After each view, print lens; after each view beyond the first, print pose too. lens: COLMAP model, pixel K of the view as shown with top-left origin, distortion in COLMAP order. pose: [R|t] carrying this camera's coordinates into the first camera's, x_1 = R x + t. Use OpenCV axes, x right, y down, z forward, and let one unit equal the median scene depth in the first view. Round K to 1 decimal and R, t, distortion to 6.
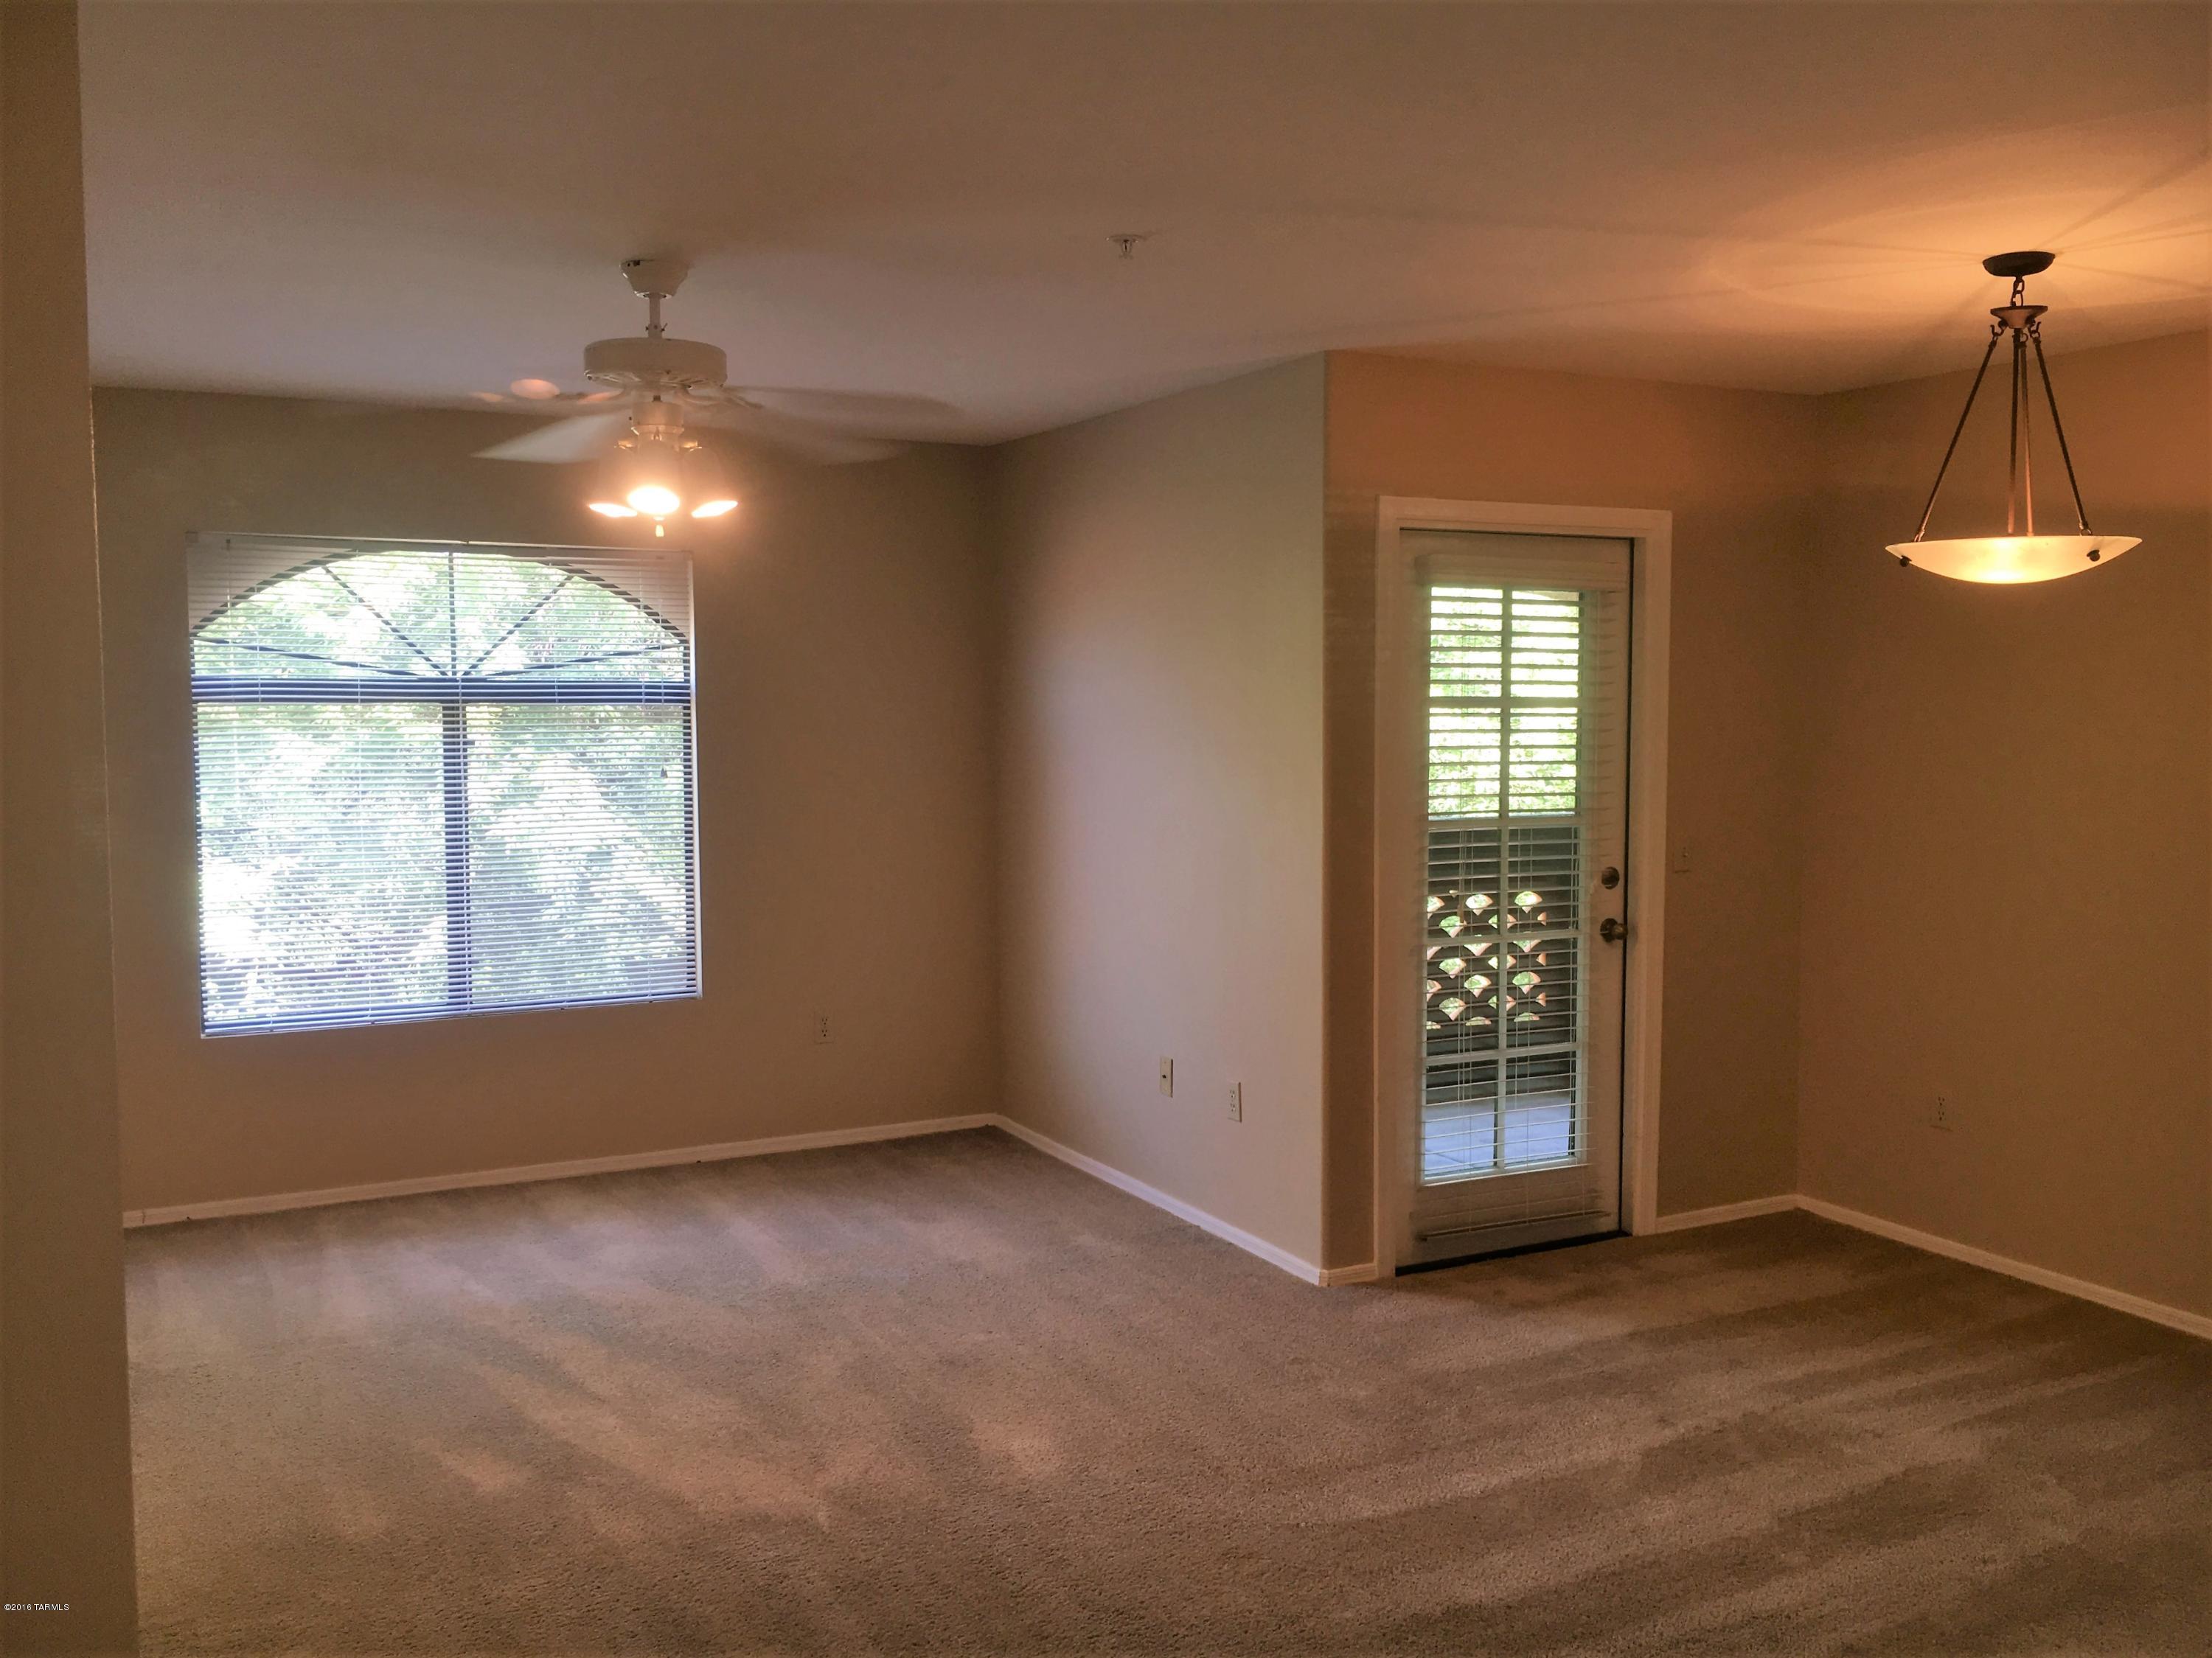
lens RADIAL K [[1946.0, 0, 1103.8], [0, 1946.0, 823.6], [0, 0, 1]] dist [0.034298, -0.011349]
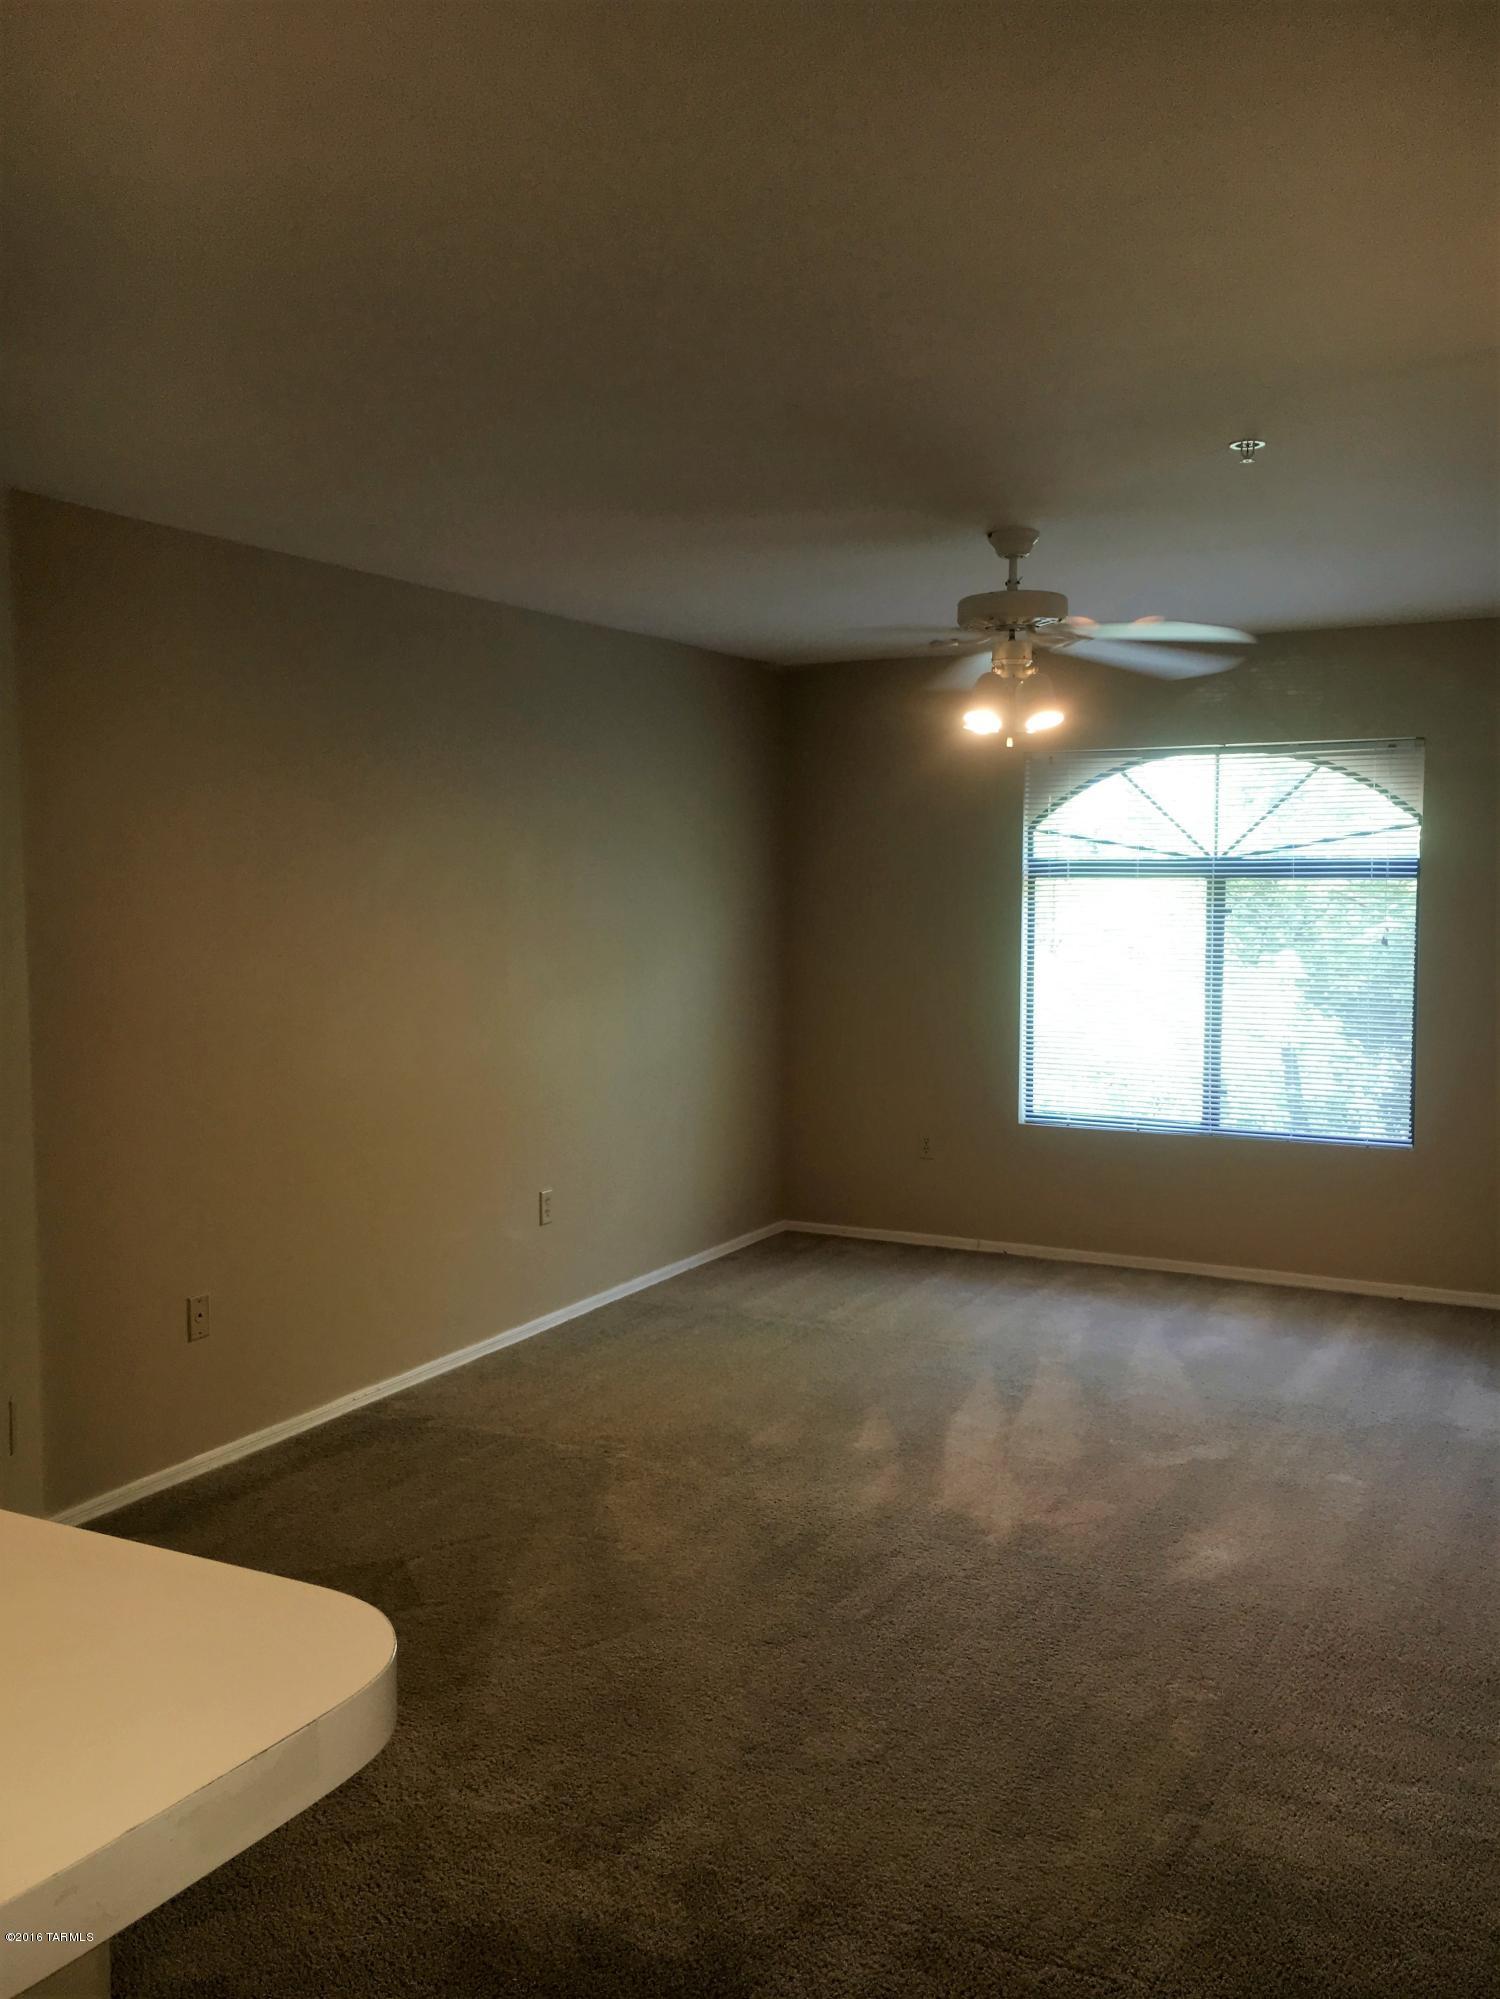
lens RADIAL K [[1758.7, 0, 747.3], [0, 1758.7, 990.8], [0, 0, 1]] dist [0.034298, -0.011349]
pose [[0.546789, 0.054802, -0.835475, 0.444012], [-0.052777, 0.998127, 0.030930, -0.010487], [0.835606, 0.027181, 0.548657, 0.160627]]
